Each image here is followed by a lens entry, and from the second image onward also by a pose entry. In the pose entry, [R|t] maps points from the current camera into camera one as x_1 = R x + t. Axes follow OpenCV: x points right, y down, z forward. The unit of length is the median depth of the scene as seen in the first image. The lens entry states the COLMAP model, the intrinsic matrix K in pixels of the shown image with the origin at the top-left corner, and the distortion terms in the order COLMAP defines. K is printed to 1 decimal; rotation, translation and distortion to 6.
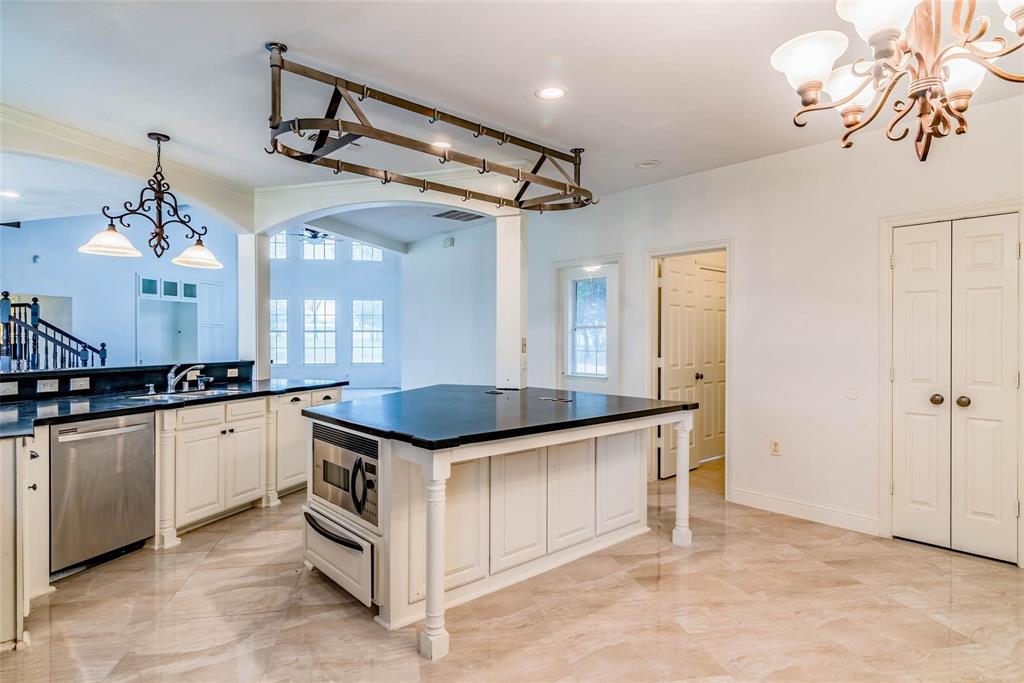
lens RADIAL K [[559.0, 0, 507.6], [0, 559.0, 341.2], [0, 0, 1]] dist [-0.008260, -0.000515]
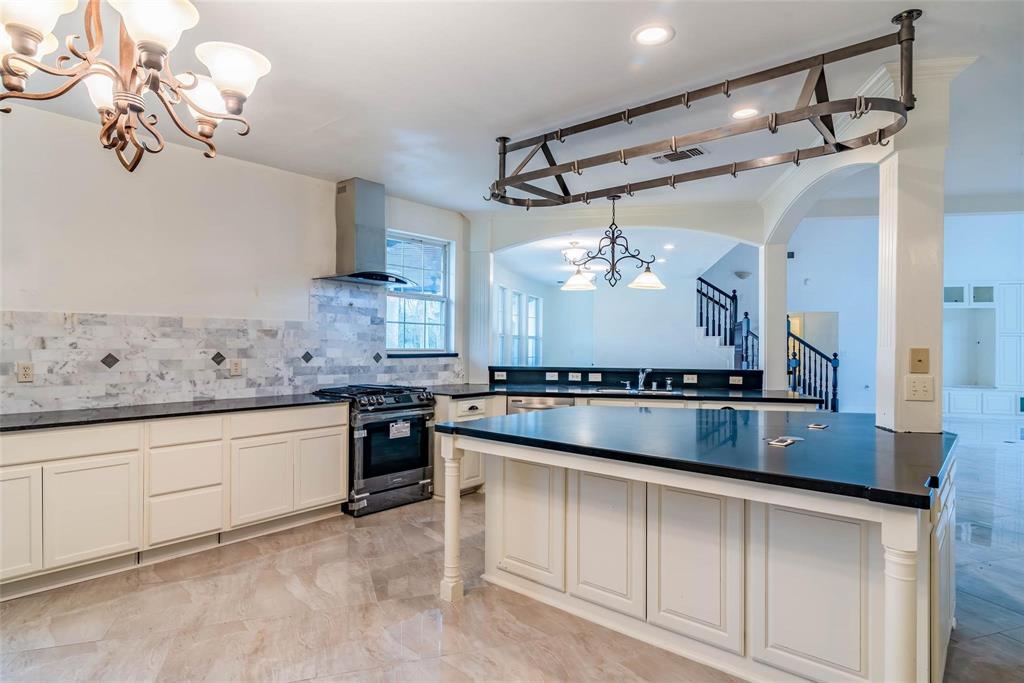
lens RADIAL K [[559.0, 0, 507.9], [0, 559.0, 342.1], [0, 0, 1]] dist [-0.008260, -0.000515]
pose [[0.130295, -0.006731, -0.991452, 0.679649], [-0.012545, 0.999886, -0.008436, -0.001919], [0.991396, 0.013537, 0.130195, 0.574775]]
